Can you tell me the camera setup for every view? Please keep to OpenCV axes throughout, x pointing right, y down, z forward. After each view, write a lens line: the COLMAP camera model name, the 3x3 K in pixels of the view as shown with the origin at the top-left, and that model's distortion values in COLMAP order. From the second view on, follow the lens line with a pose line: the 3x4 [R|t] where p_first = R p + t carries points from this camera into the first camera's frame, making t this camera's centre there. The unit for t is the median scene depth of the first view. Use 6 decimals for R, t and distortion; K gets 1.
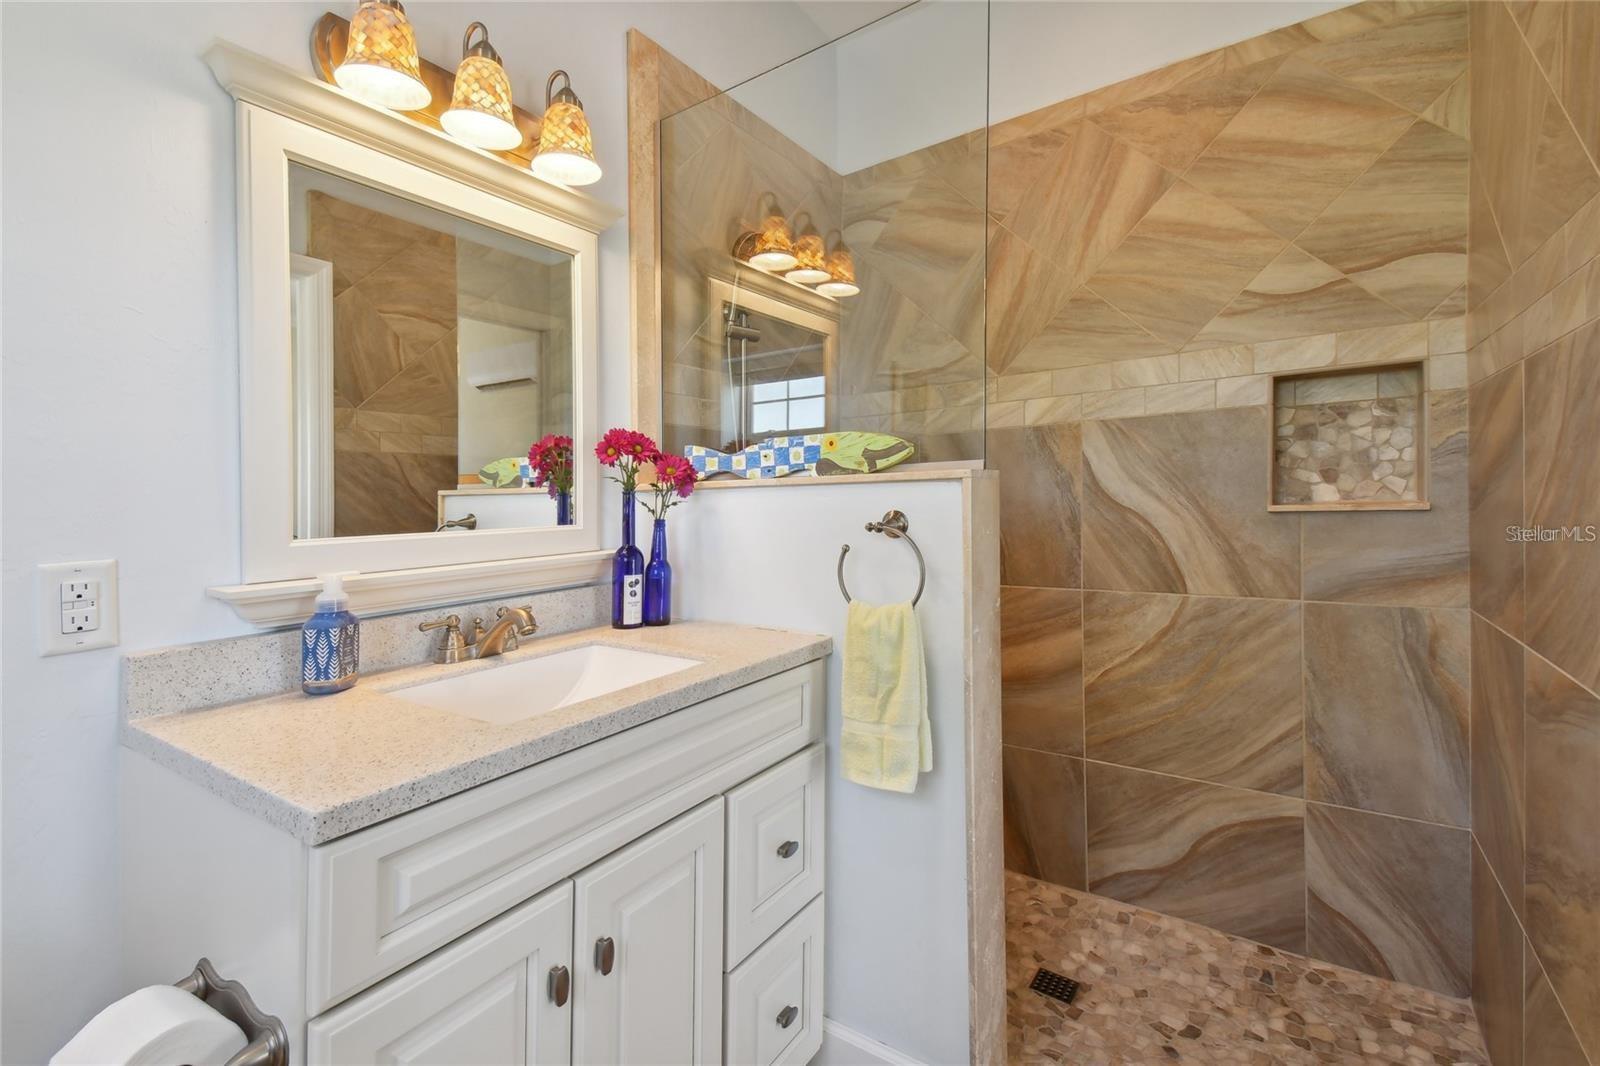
lens RADIAL K [[674.1, 0, 860.6], [0, 674.1, 511.4], [0, 0, 1]] dist [0.025132, -0.000057]
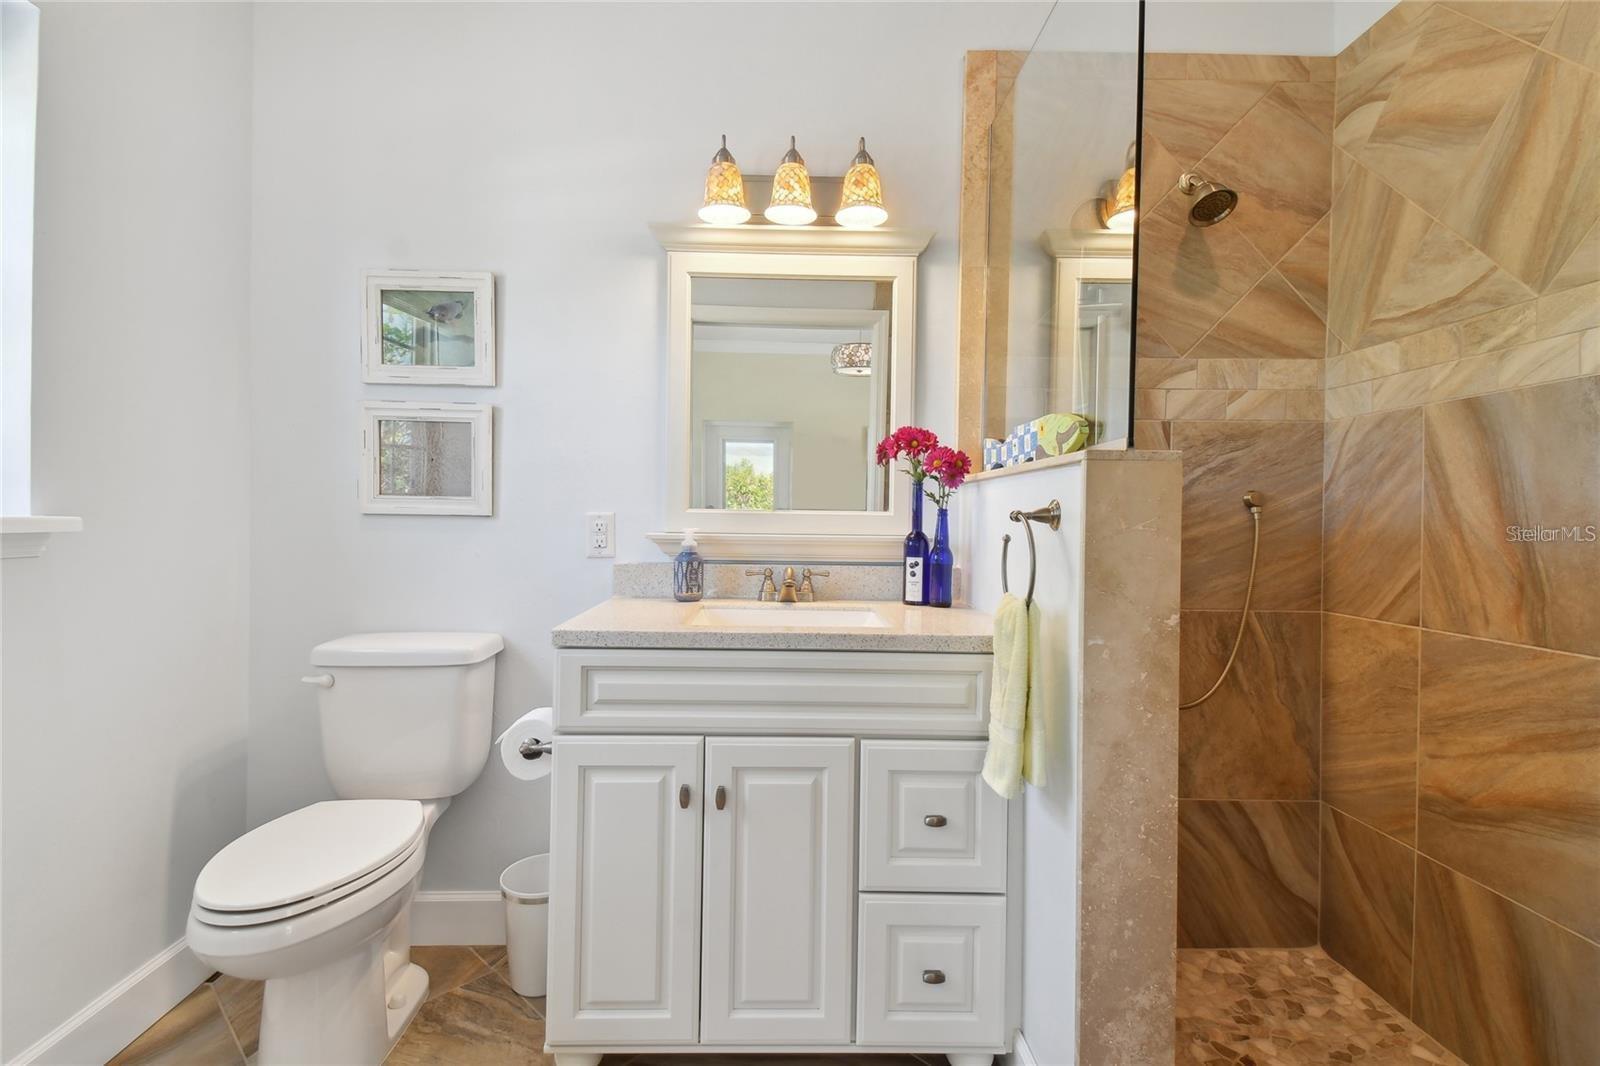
lens RADIAL K [[772.2, 0, 799.3], [0, 772.2, 537.8], [0, 0, 1]] dist [0.001469, -0.020093]
pose [[0.558604, 0.053610, -0.827700, 0.594238], [-0.039835, 0.998491, 0.037788, 0.020301], [0.828477, 0.011863, 0.559897, 0.124426]]
